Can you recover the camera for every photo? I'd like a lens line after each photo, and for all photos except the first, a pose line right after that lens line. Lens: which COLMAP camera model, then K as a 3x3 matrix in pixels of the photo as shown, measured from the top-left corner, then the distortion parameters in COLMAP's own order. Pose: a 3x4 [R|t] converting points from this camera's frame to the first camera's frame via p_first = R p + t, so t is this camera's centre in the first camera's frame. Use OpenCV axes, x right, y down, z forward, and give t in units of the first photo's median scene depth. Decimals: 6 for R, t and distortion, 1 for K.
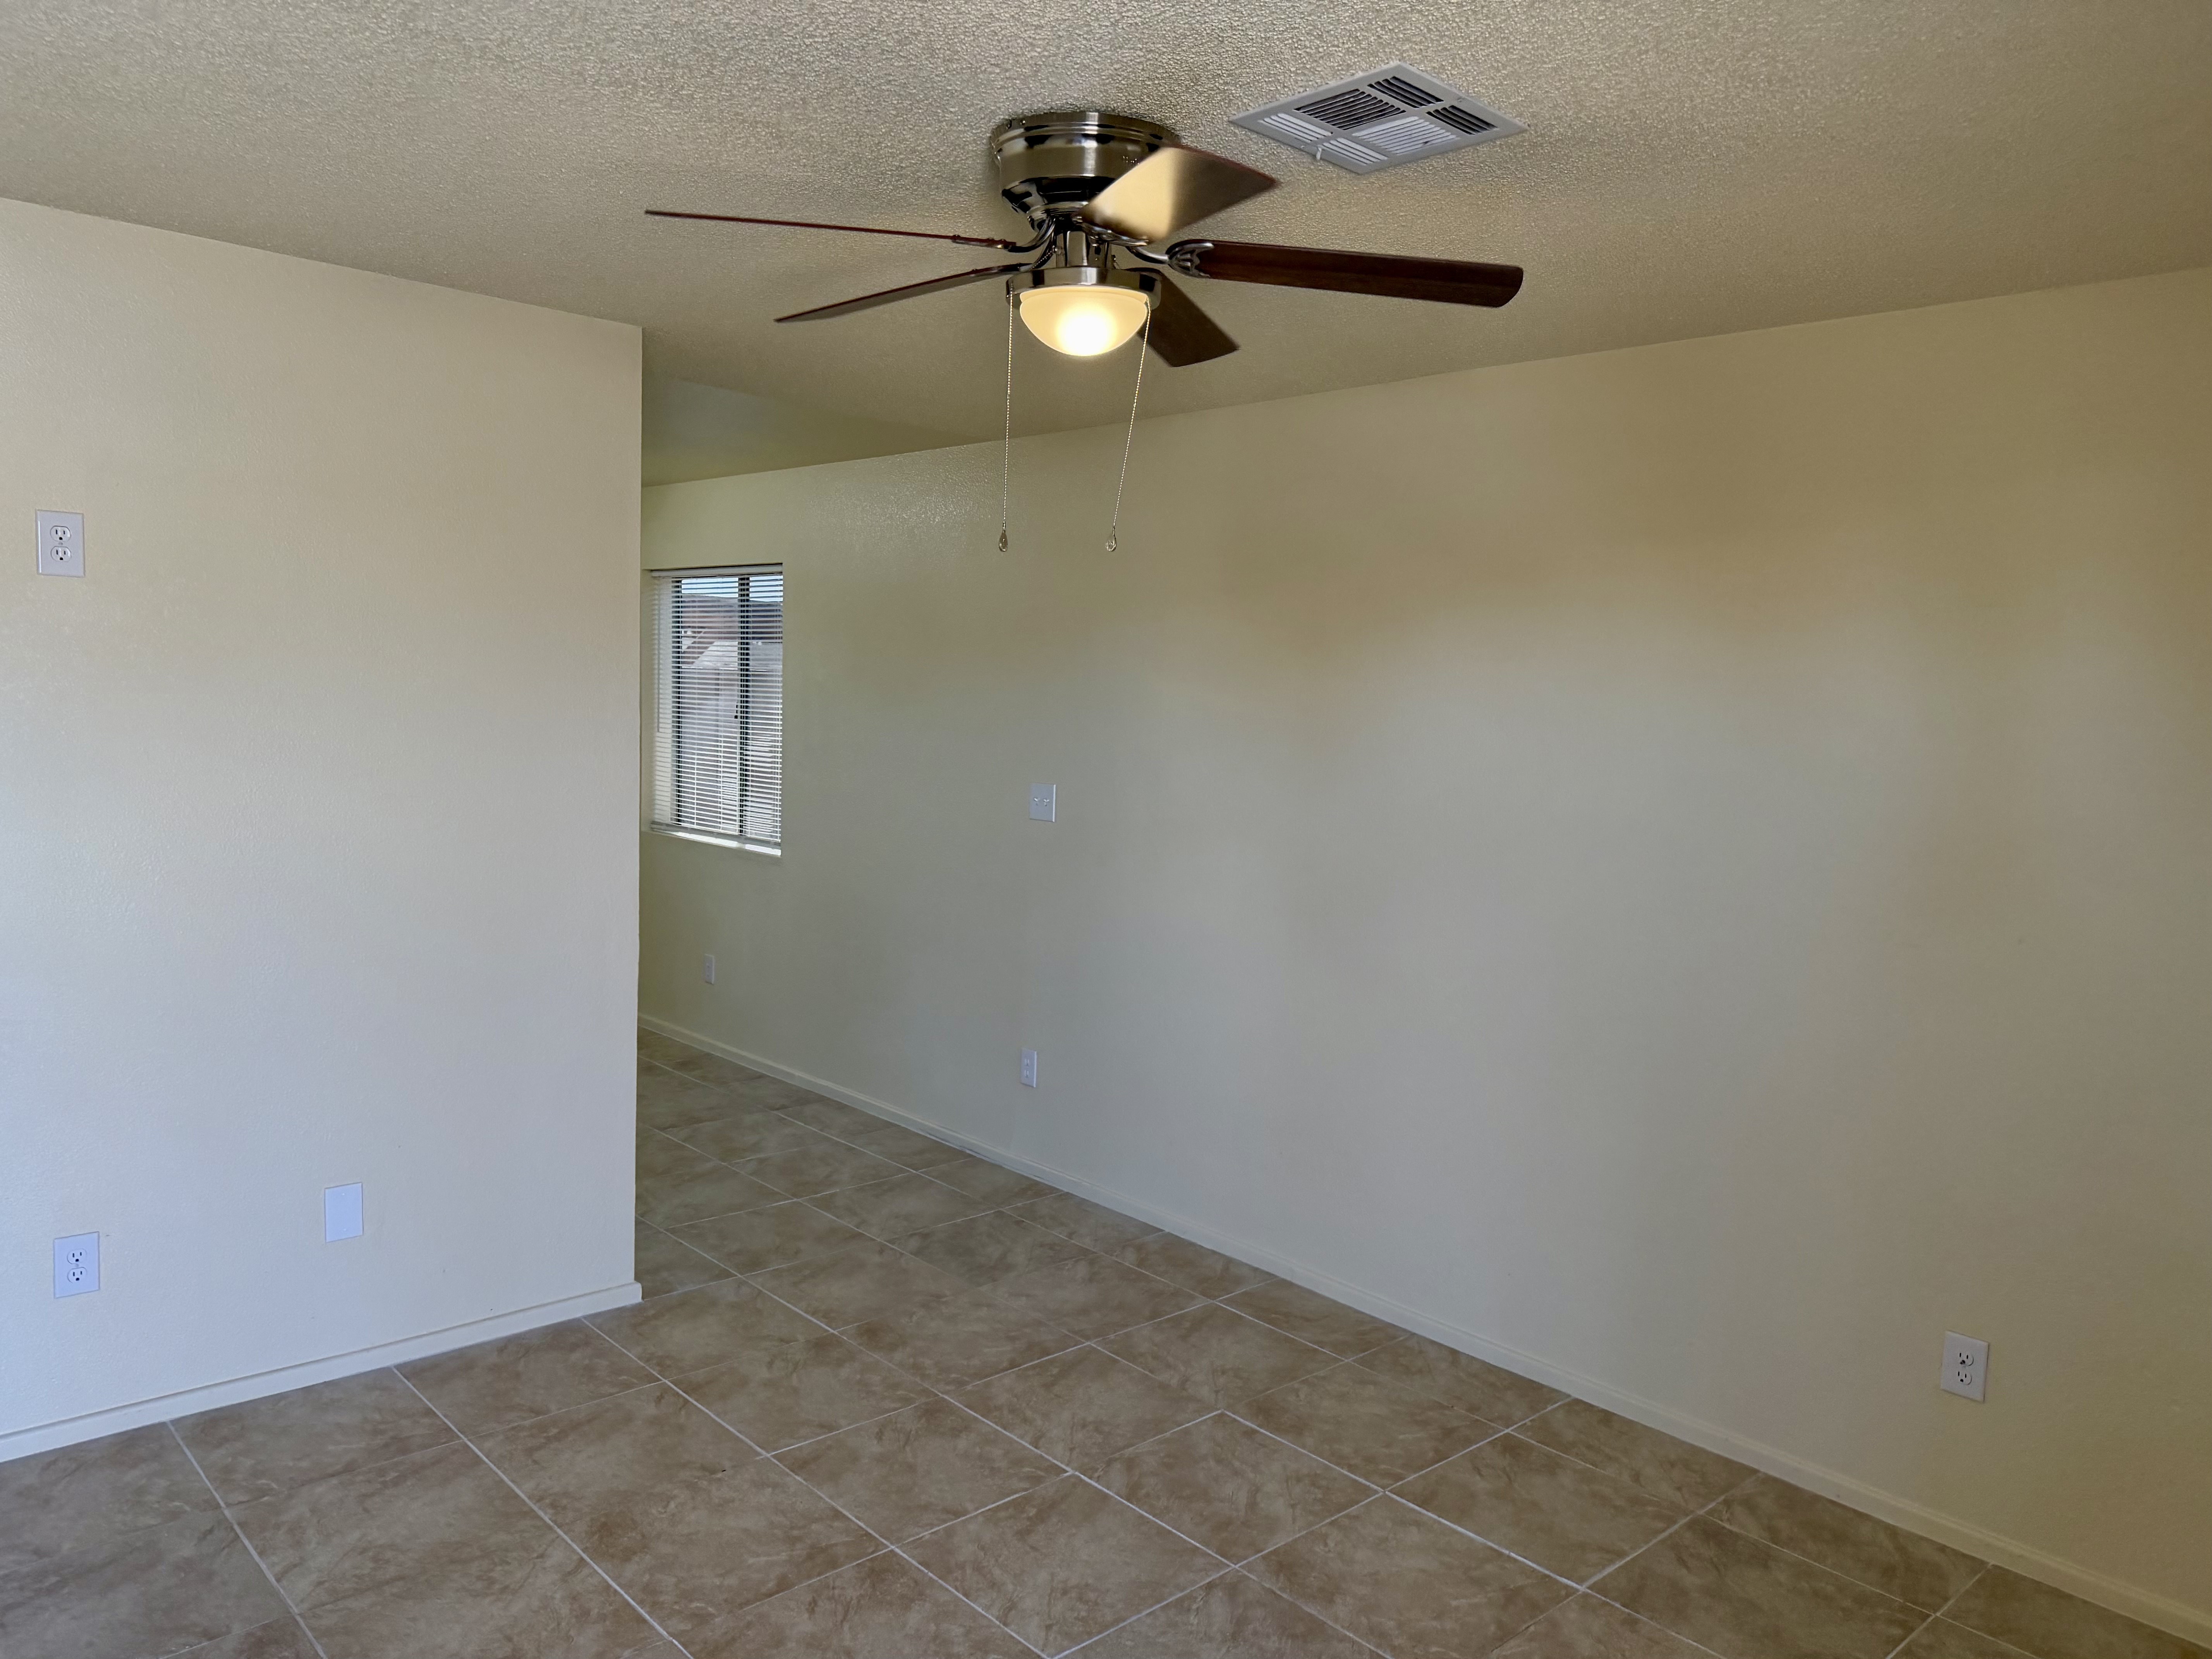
lens RADIAL K [[1555.1, 0, 1115.5], [0, 1555.1, 832.3], [0, 0, 1]] dist [0.036238, -0.034923]
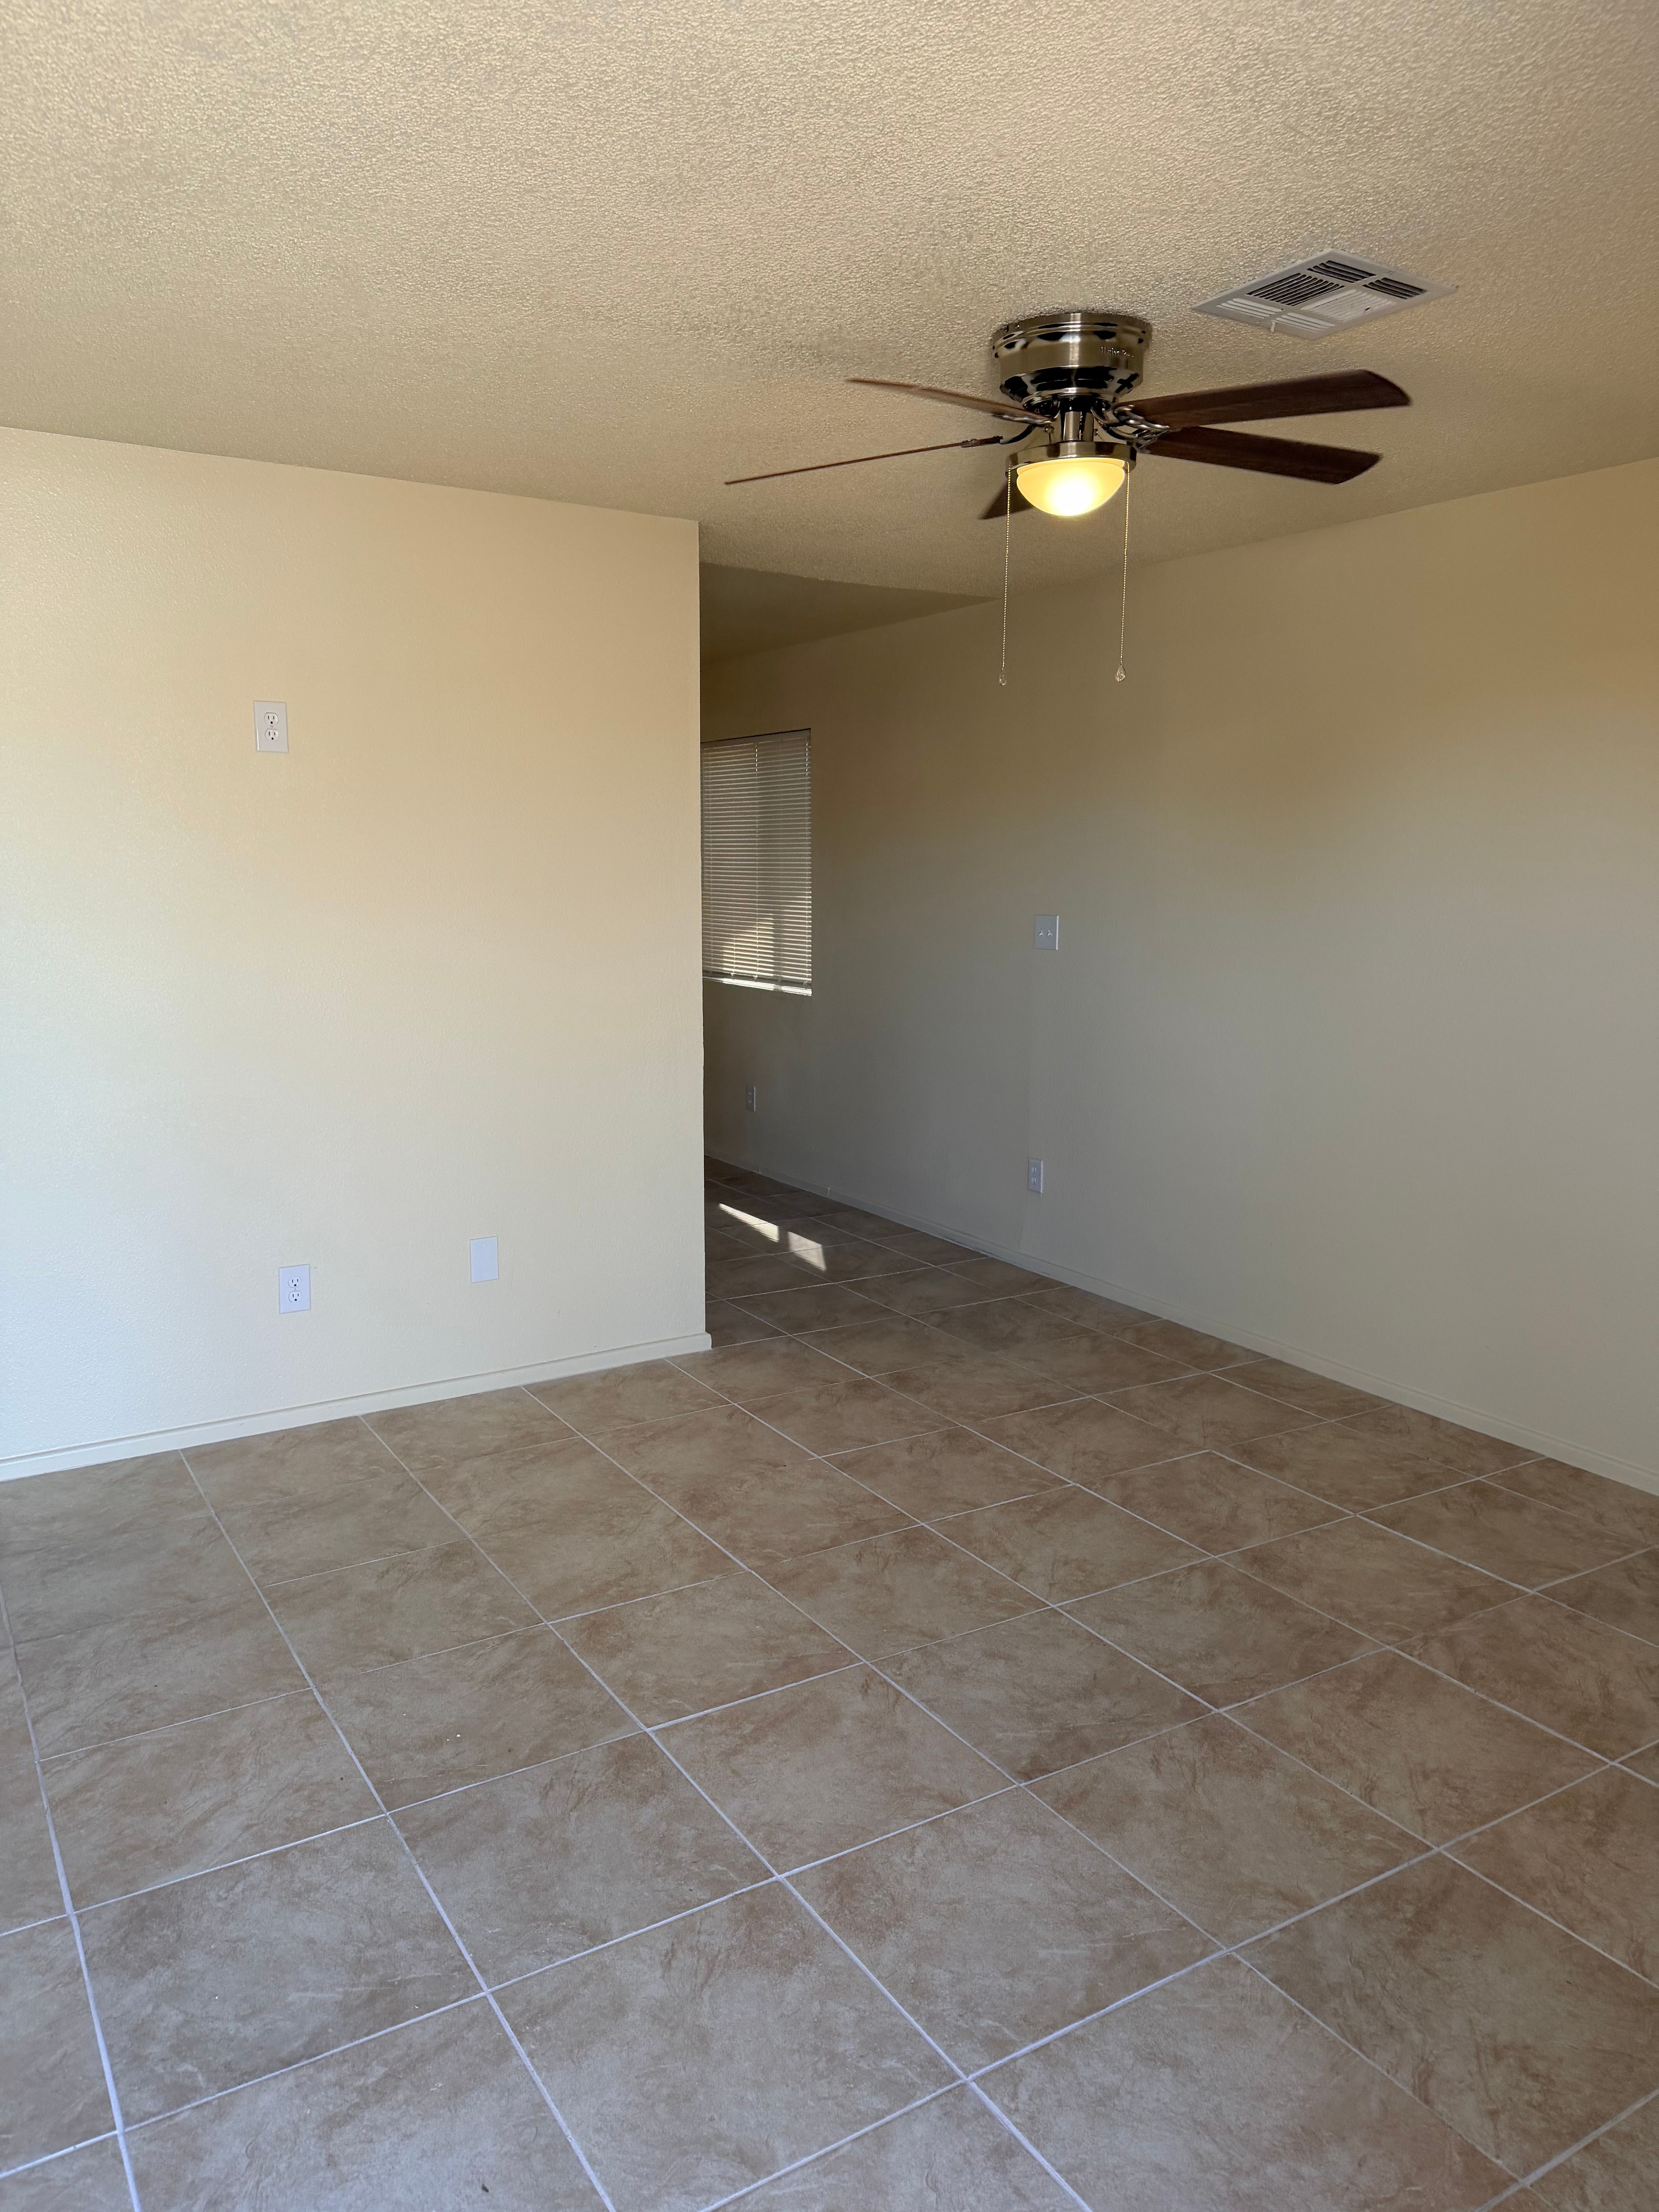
lens RADIAL K [[1555.1, 0, 822.9], [0, 1555.1, 1063.6], [0, 0, 1]] dist [0.036238, -0.034923]
pose [[0.980533, -0.006589, -0.196243, 0.019941], [0.013901, 0.999258, 0.035909, 0.051973], [0.195861, -0.037938, 0.979898, -0.174918]]
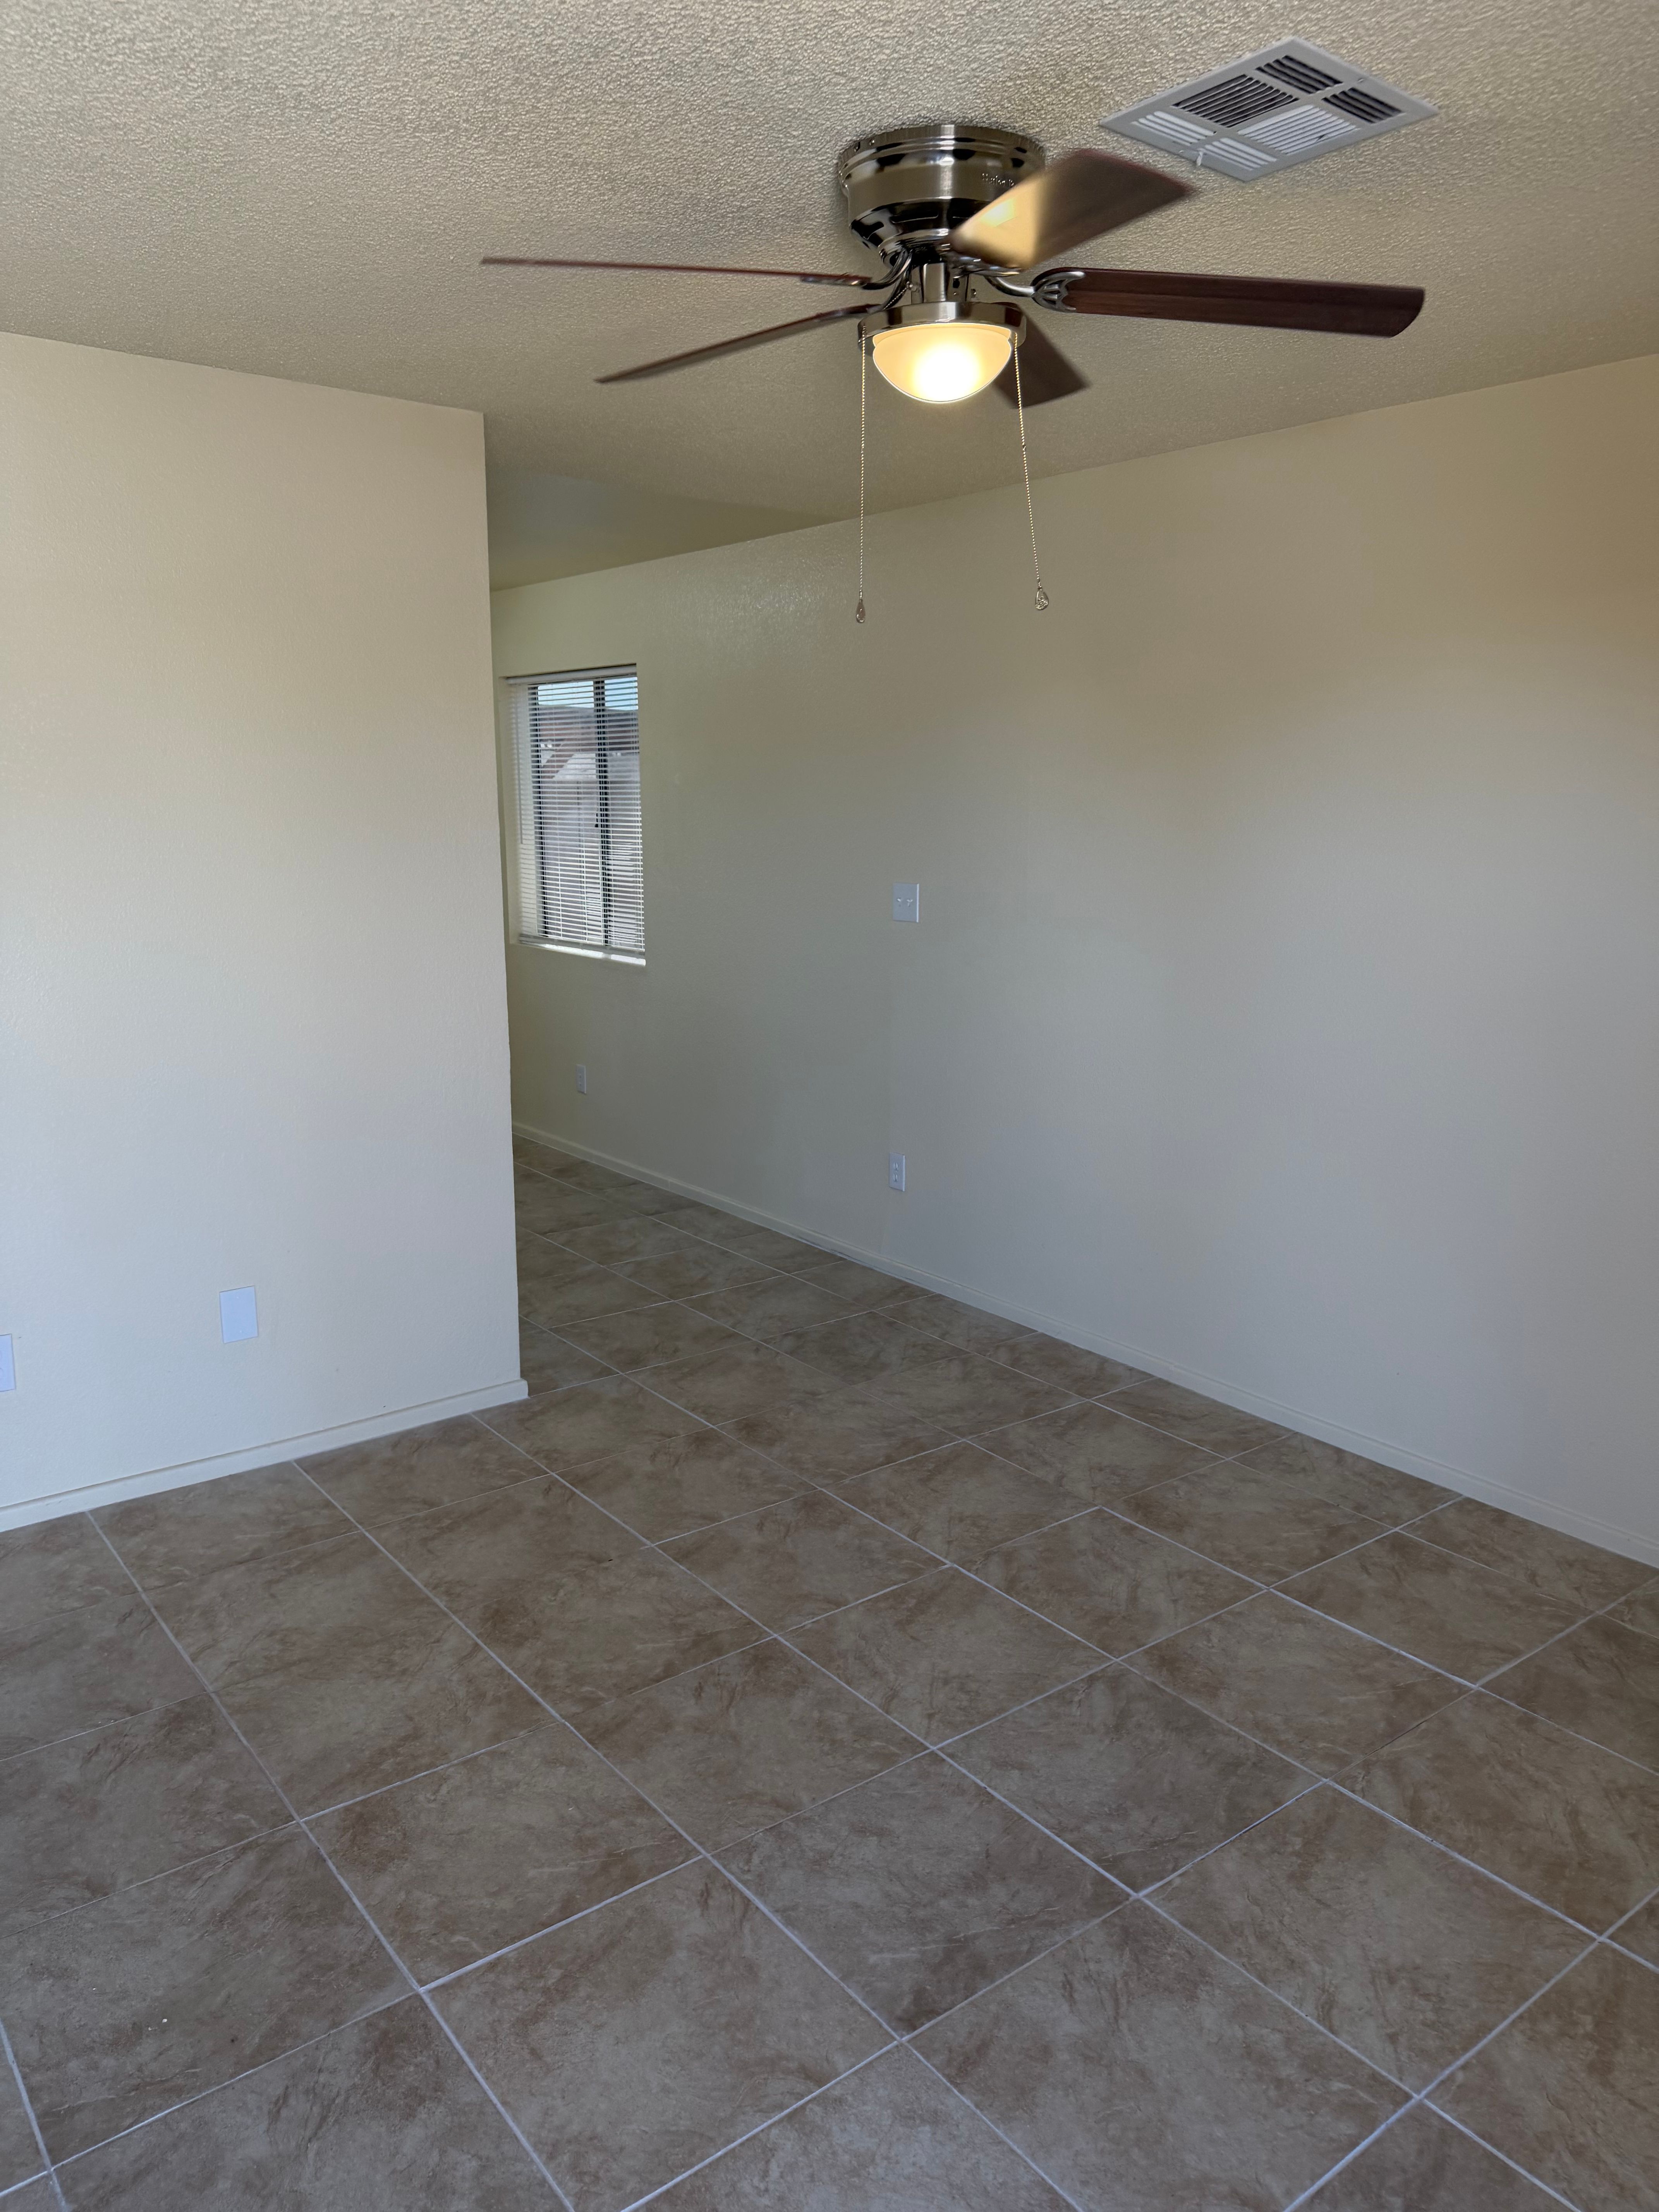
lens RADIAL K [[1555.1, 0, 851.9], [0, 1555.1, 1074.4], [0, 0, 1]] dist [0.036238, -0.034923]
pose [[0.996459, -0.016974, -0.082347, -0.003151], [0.024087, 0.995990, 0.086165, 0.007308], [0.080555, -0.087843, 0.992872, 0.028992]]
